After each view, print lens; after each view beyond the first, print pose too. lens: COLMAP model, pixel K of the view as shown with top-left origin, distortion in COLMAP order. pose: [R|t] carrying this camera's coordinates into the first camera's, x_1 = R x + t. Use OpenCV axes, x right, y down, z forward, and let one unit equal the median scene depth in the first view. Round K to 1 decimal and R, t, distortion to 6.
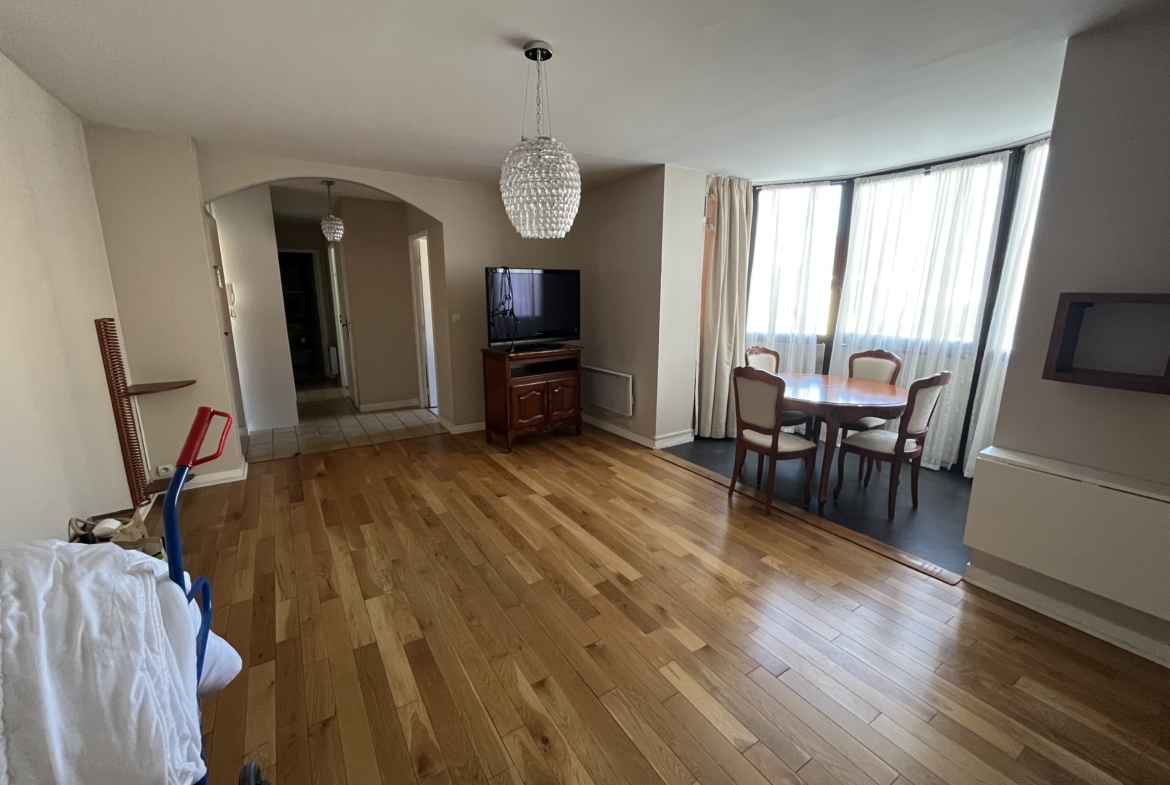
lens RADIAL K [[474.7, 0, 585.0], [0, 474.7, 392.5], [0, 0, 1]] dist [0.000841, 0.000026]
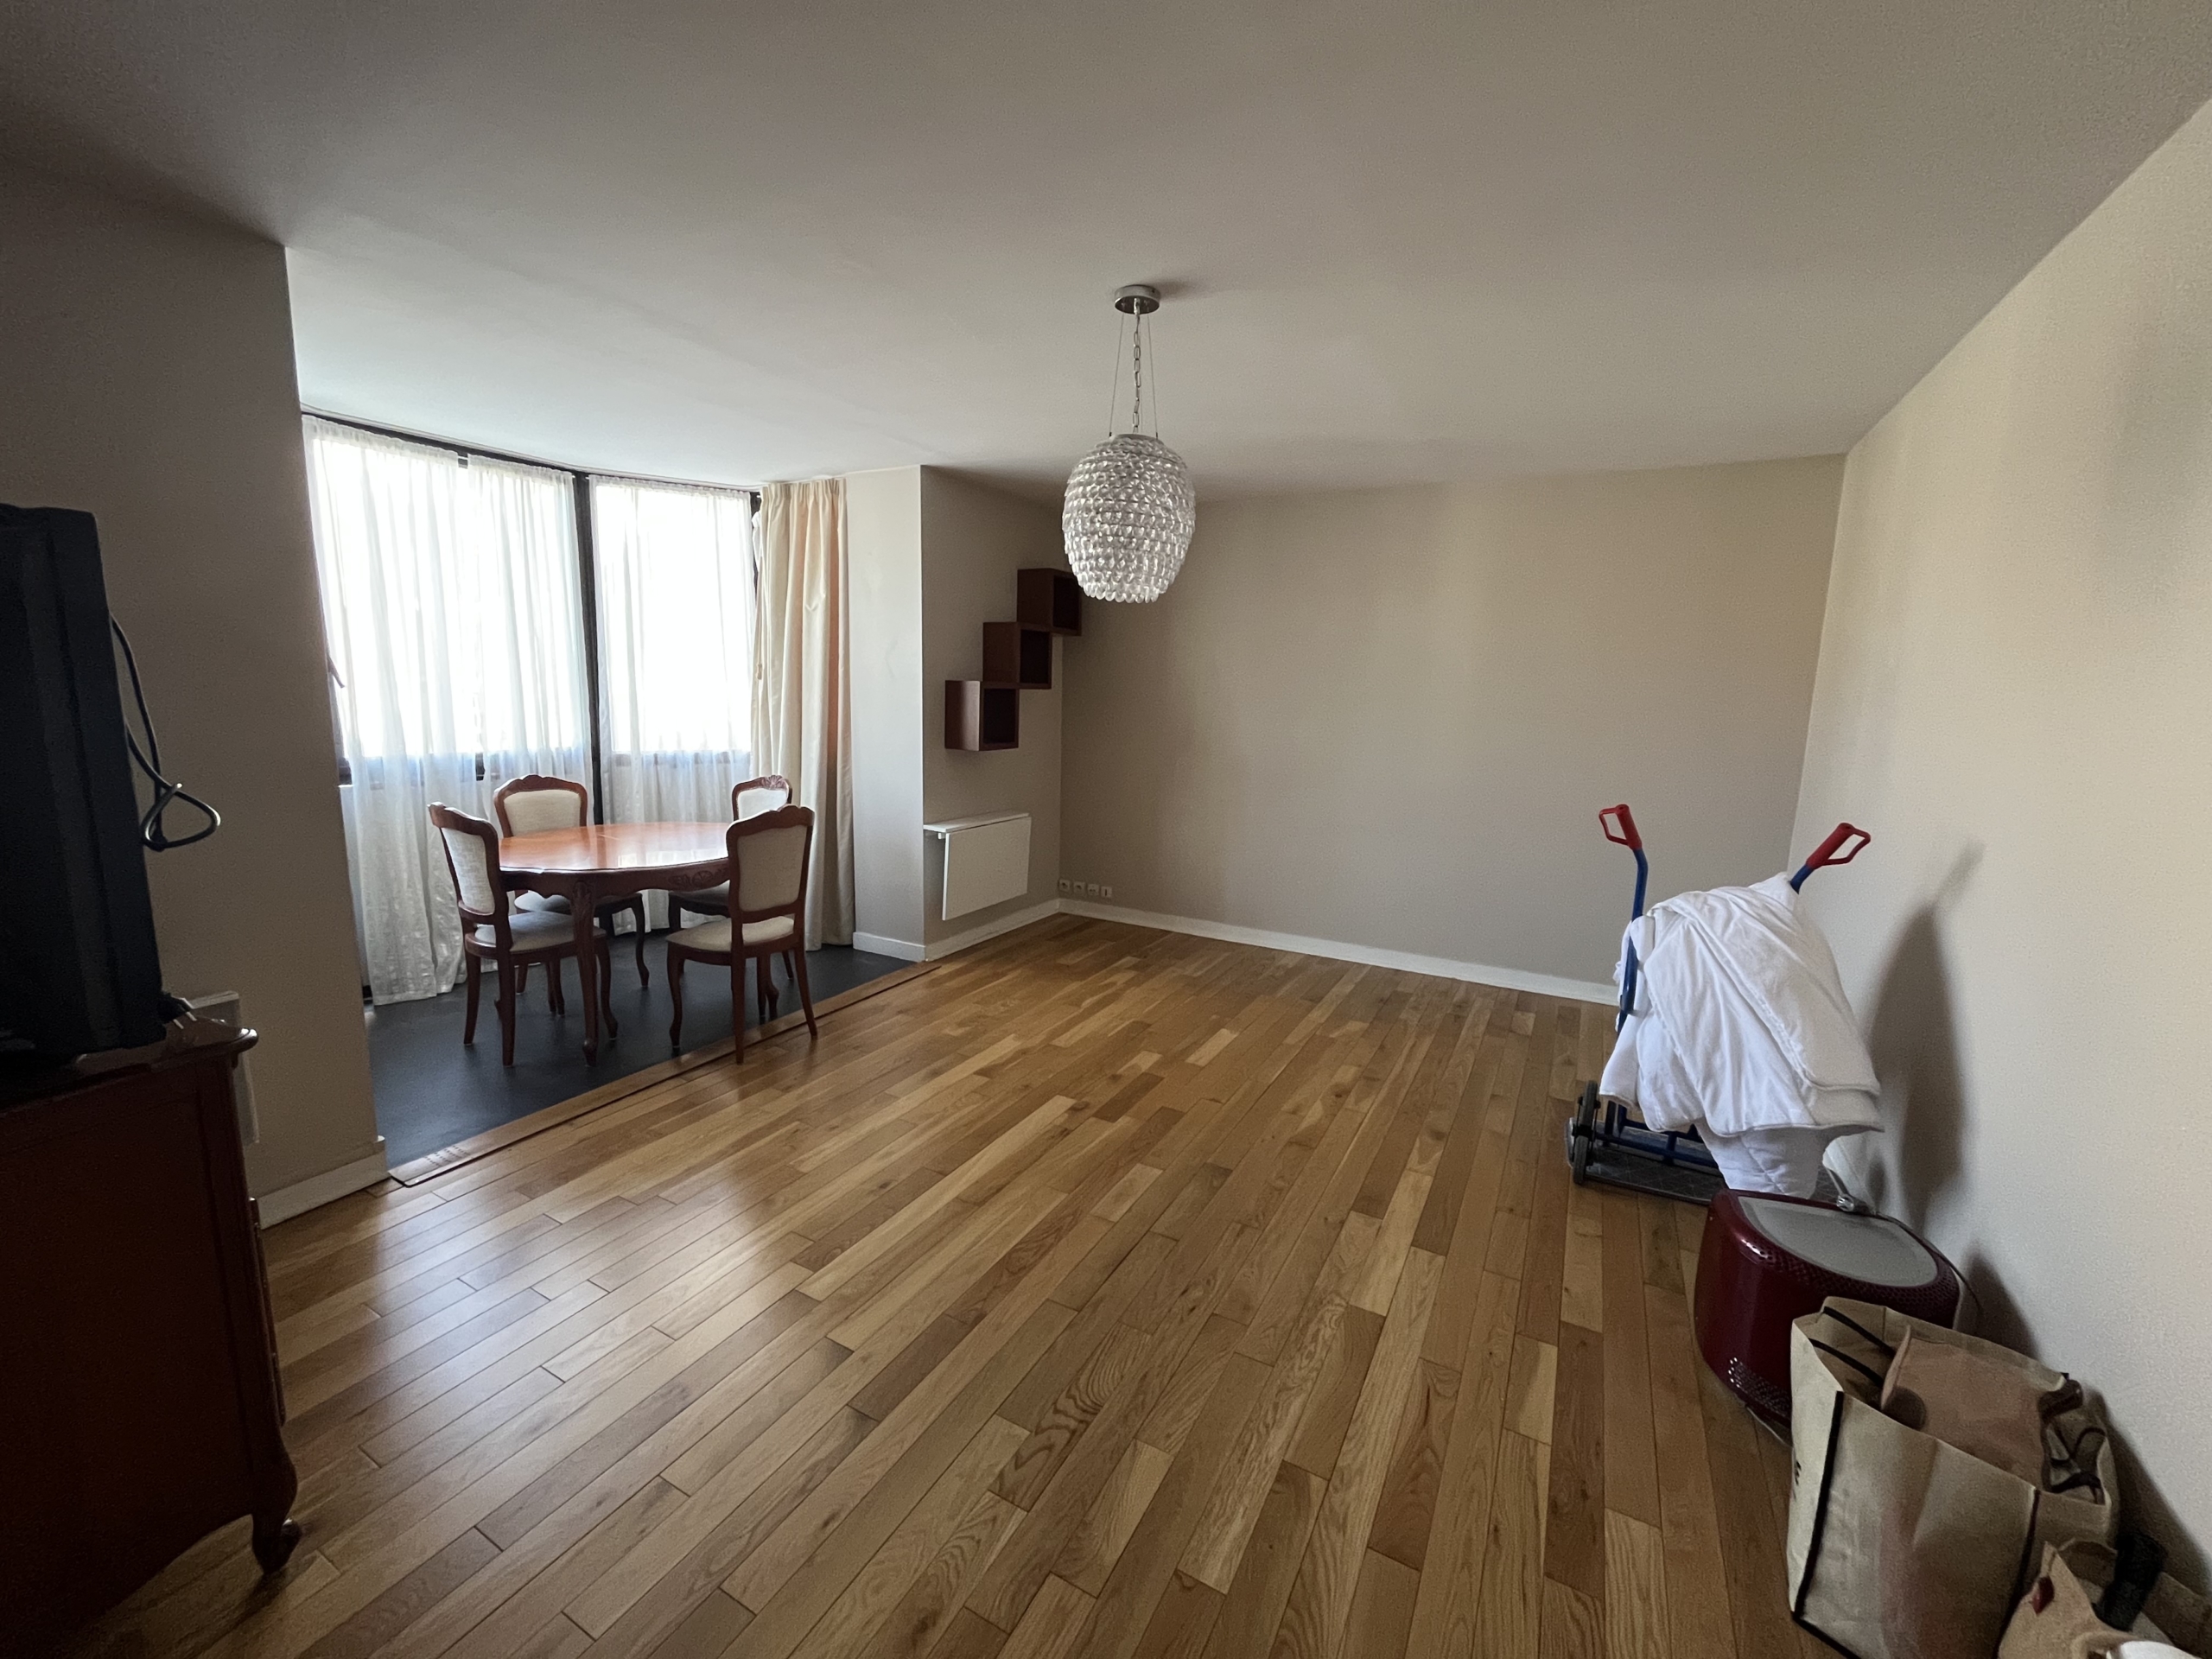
lens RADIAL K [[907.8, 0, 1114.6], [0, 907.8, 836.8], [0, 0, 1]] dist [-0.016114, 0.000017]
pose [[-0.491427, -0.155023, 0.857011, -0.981791], [0.165825, 0.949374, 0.266818, -0.298693], [-0.854987, 0.273235, -0.440841, 1.422926]]
